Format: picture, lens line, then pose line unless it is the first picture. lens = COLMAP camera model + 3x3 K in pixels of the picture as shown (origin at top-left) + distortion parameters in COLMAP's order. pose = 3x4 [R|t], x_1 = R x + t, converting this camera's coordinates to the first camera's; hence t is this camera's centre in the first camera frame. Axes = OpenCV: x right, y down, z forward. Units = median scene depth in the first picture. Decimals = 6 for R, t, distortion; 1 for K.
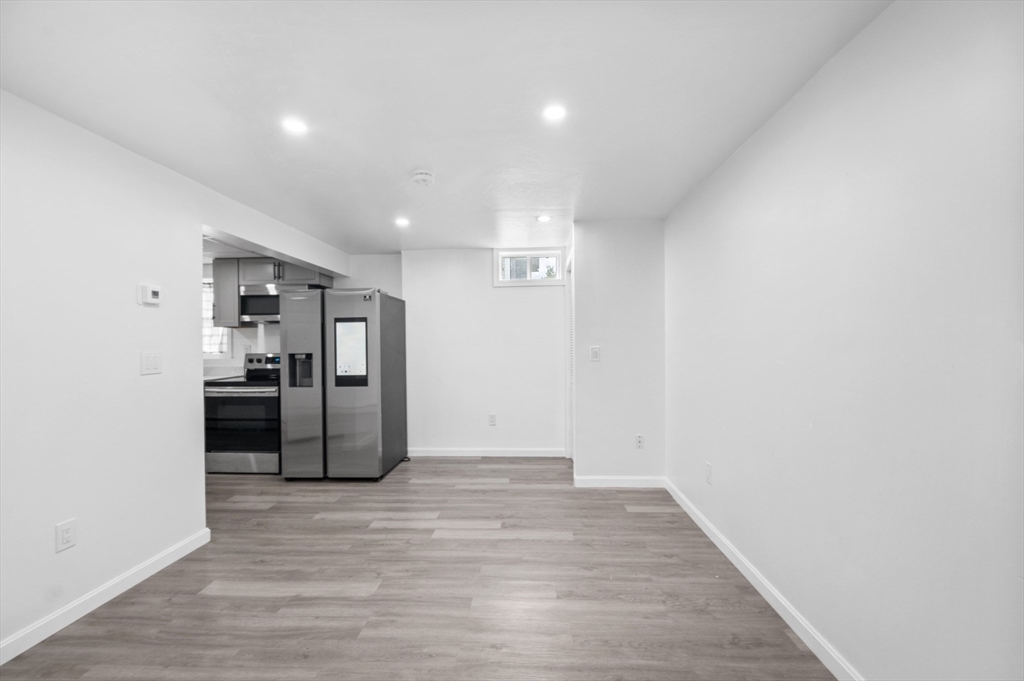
lens RADIAL K [[410.2, 0, 517.7], [0, 410.2, 346.1], [0, 0, 1]] dist [0.001092, 0.000157]
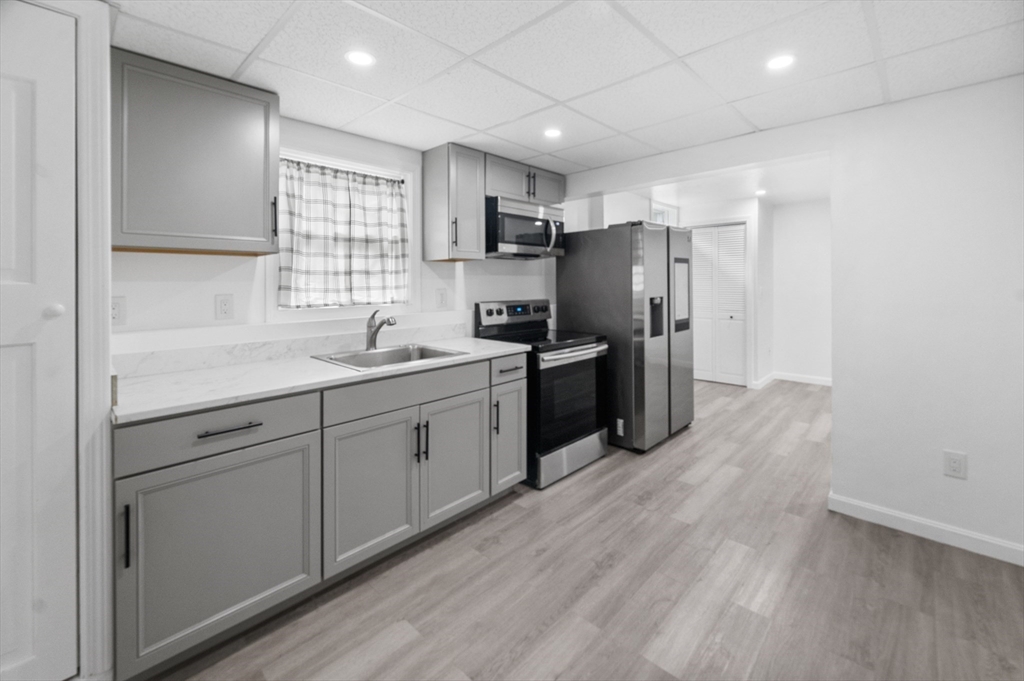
lens RADIAL K [[410.2, 0, 531.6], [0, 410.2, 286.6], [0, 0, 1]] dist [0.001092, 0.000157]
pose [[0.648254, 0.005666, 0.761403, -1.145667], [0.011708, 0.999780, -0.017408, 0.006612], [-0.761334, 0.020199, 0.648045, 0.548326]]
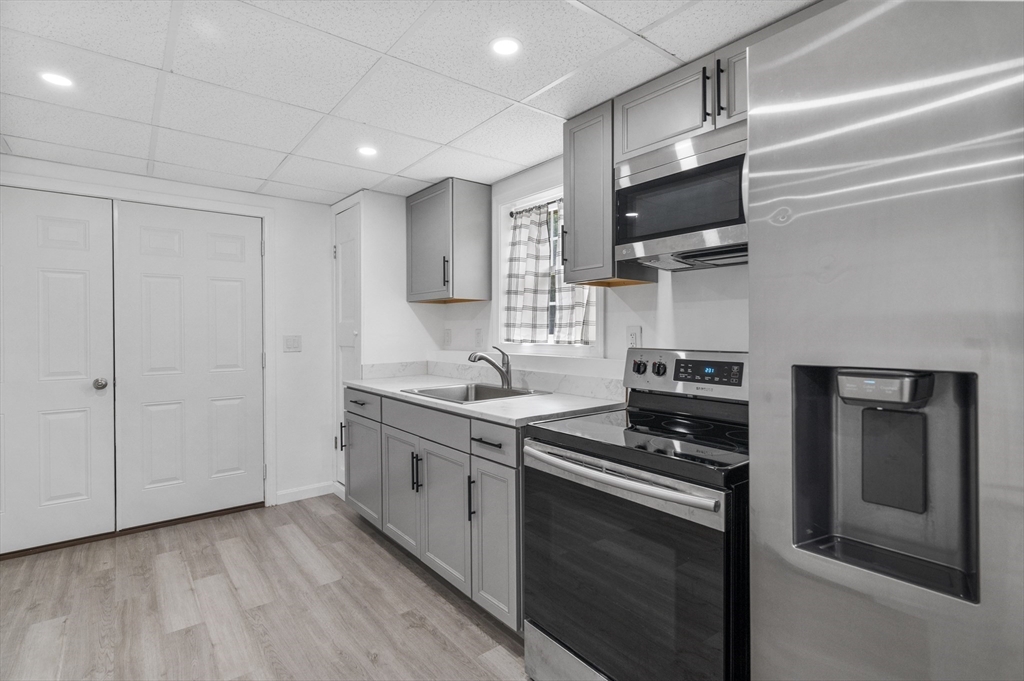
lens RADIAL K [[494.2, 0, 514.5], [0, 494.2, 330.5], [0, 0, 1]] dist [-0.004574, -0.000244]
pose [[0.657616, 0.010645, -0.753278, -0.403294], [-0.018241, 0.999832, -0.001796, 0.004815], [0.753132, 0.014921, 0.657700, 0.644506]]
